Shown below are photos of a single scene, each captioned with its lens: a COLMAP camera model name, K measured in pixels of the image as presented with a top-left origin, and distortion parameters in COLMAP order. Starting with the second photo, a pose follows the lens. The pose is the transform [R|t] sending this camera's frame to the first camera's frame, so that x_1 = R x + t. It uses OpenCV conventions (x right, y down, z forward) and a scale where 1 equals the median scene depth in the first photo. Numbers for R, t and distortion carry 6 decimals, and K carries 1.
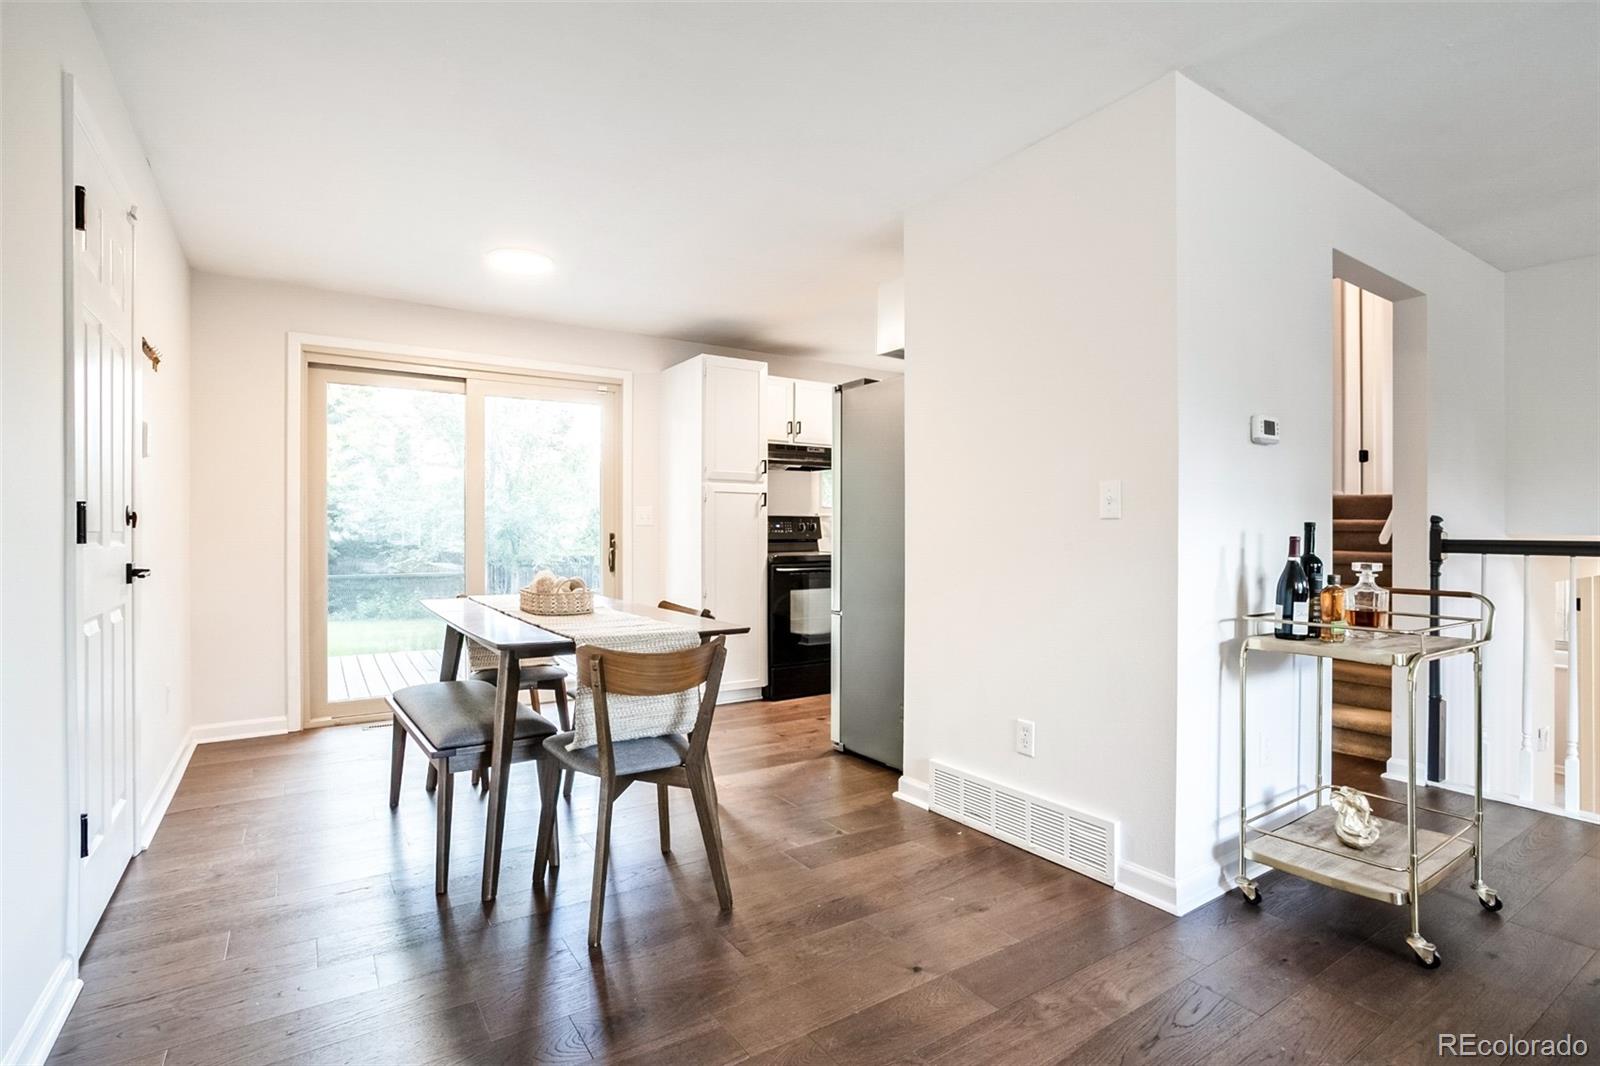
lens RADIAL K [[765.8, 0, 800.0], [0, 765.8, 533.0], [0, 0, 1]] dist [-0.000716, -0.000015]
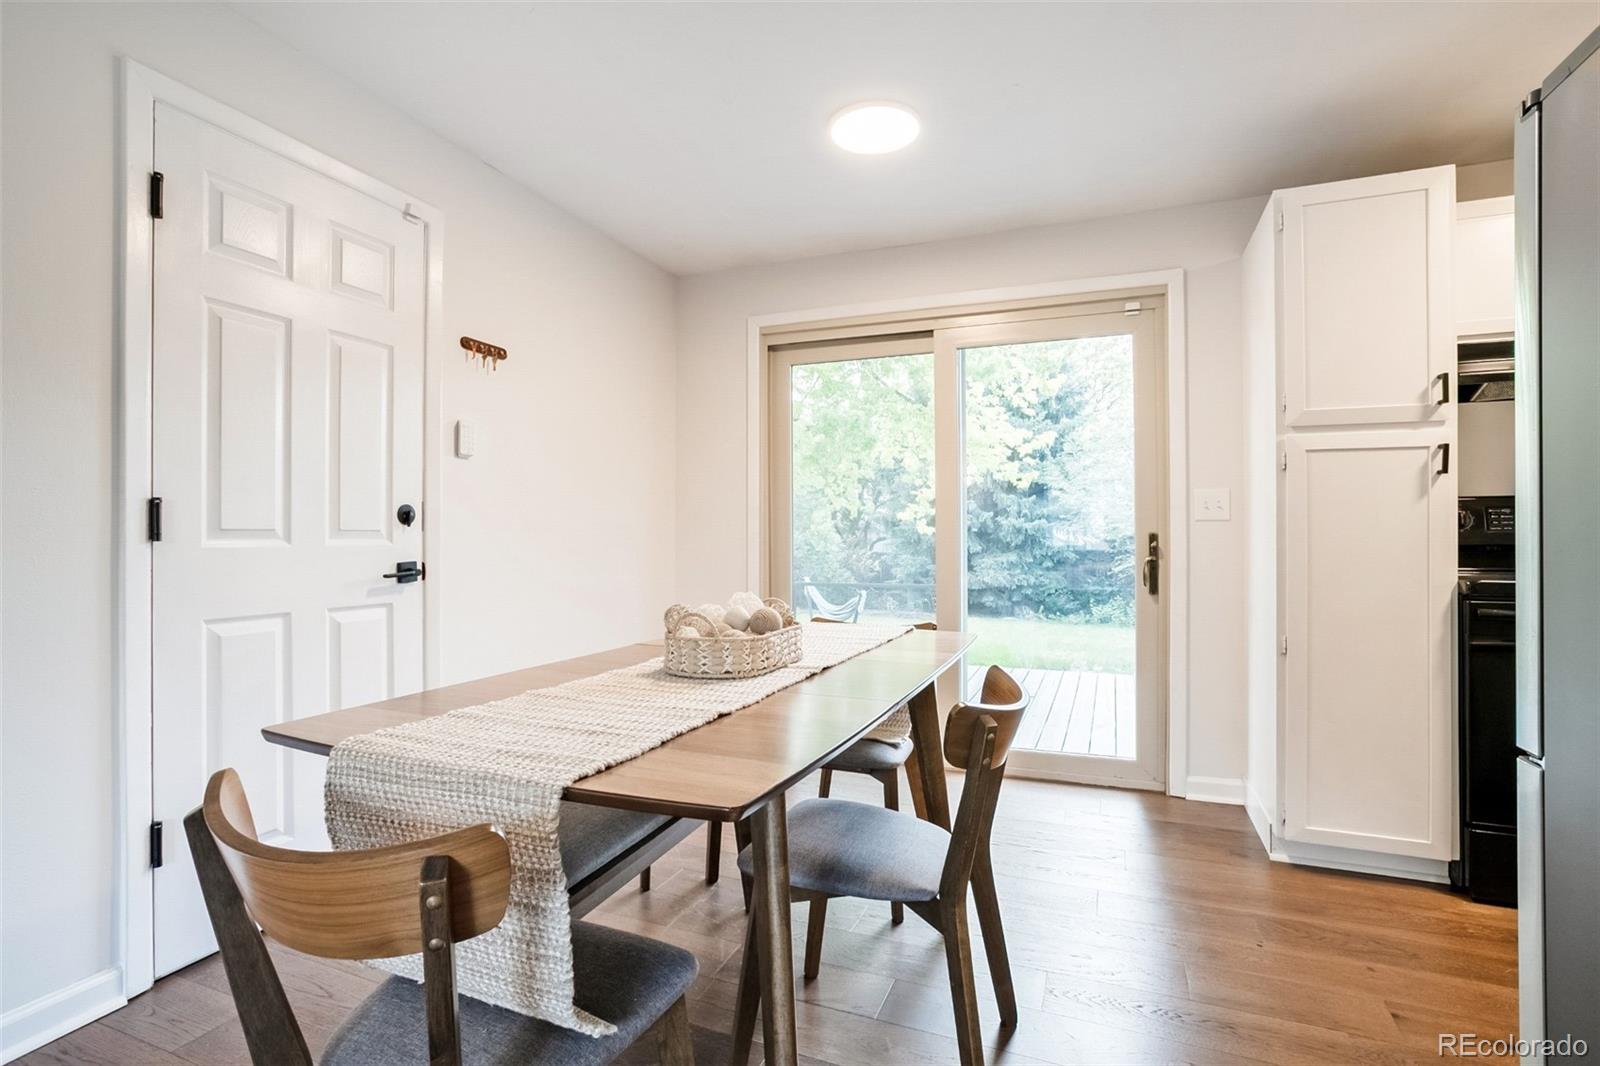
lens RADIAL K [[783.7, 0, 801.4], [0, 783.7, 515.0], [0, 0, 1]] dist [-0.021919, -0.000061]
pose [[0.572927, -0.023503, -0.819269, 0.114172], [0.000598, 0.999600, -0.028258, 0.003857], [0.819606, 0.015700, 0.572712, 0.406414]]
